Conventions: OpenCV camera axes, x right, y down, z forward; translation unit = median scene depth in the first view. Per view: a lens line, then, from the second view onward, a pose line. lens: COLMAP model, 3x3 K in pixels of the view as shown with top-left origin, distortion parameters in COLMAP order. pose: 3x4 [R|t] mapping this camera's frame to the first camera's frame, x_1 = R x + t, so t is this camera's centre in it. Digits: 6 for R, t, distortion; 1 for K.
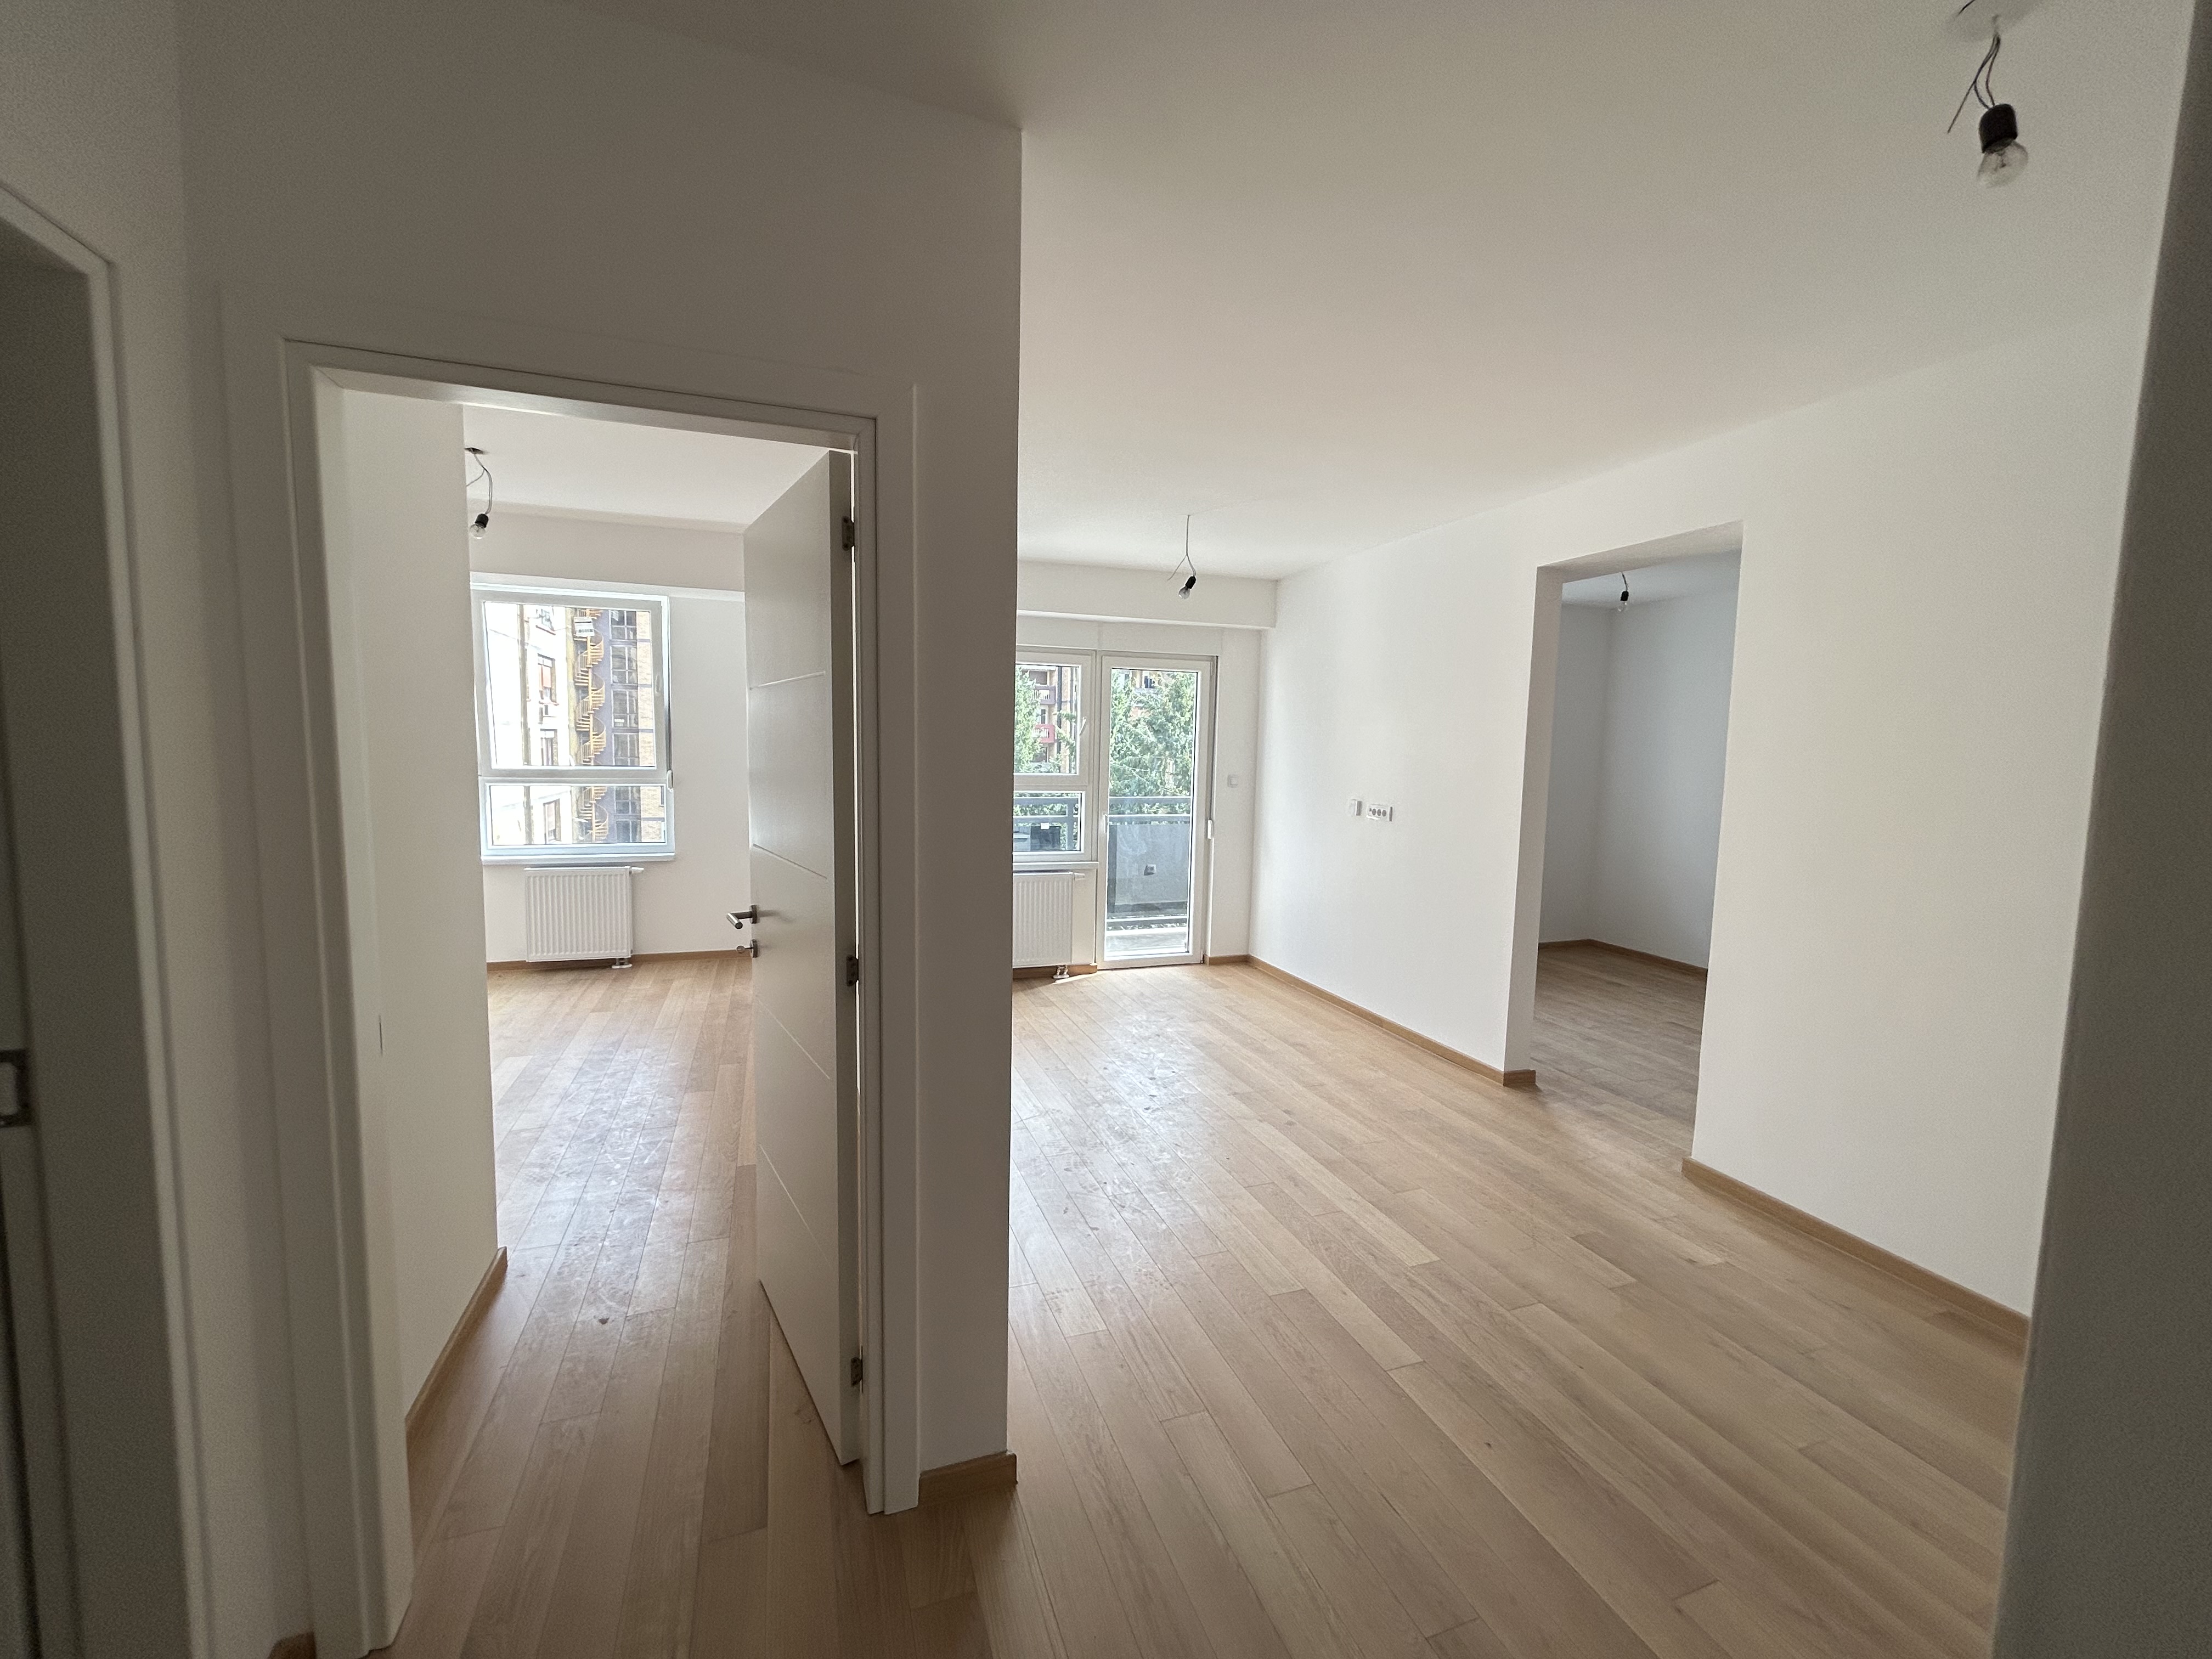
lens RADIAL K [[892.9, 0, 1104.3], [0, 892.9, 826.6], [0, 0, 1]] dist [0.003615, -0.000526]
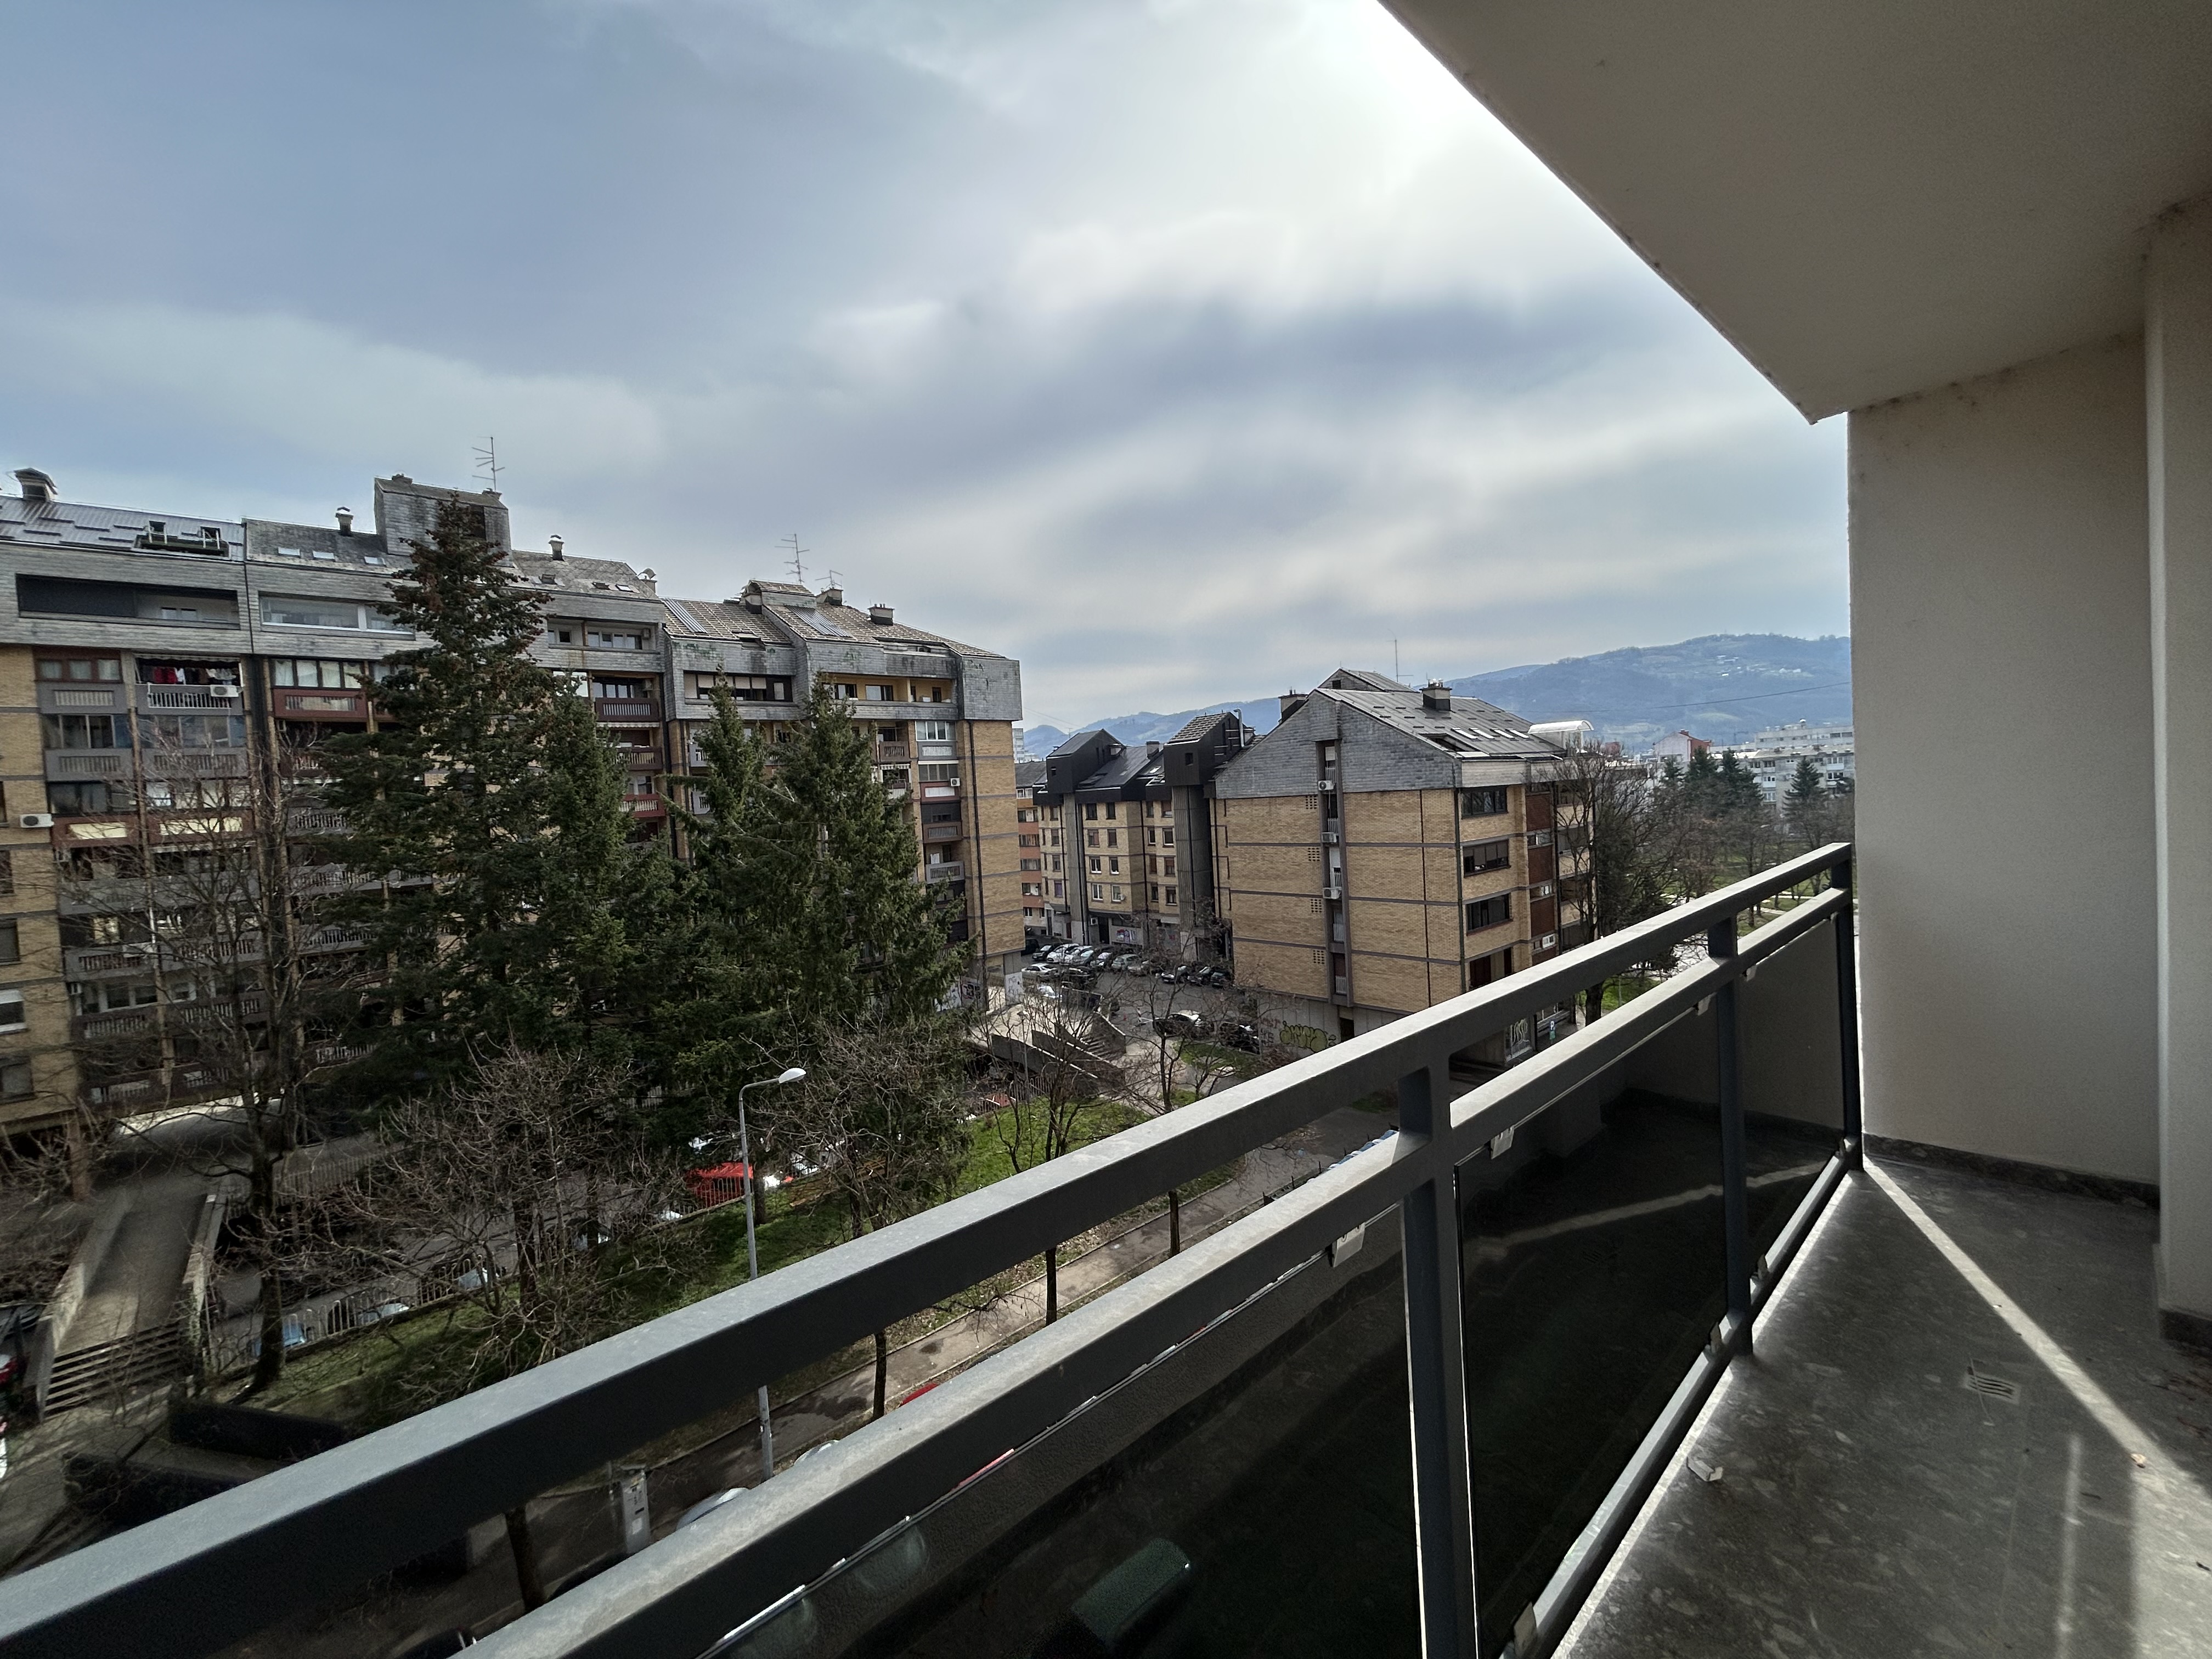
lens RADIAL K [[892.9, 0, 1097.8], [0, 892.9, 826.1], [0, 0, 1]] dist [0.003615, -0.000526]
pose [[0.924988, -0.086019, 0.370133, 0.007984], [0.109701, 0.993018, -0.043374, -0.012675], [-0.363818, 0.080725, 0.927965, 0.183631]]
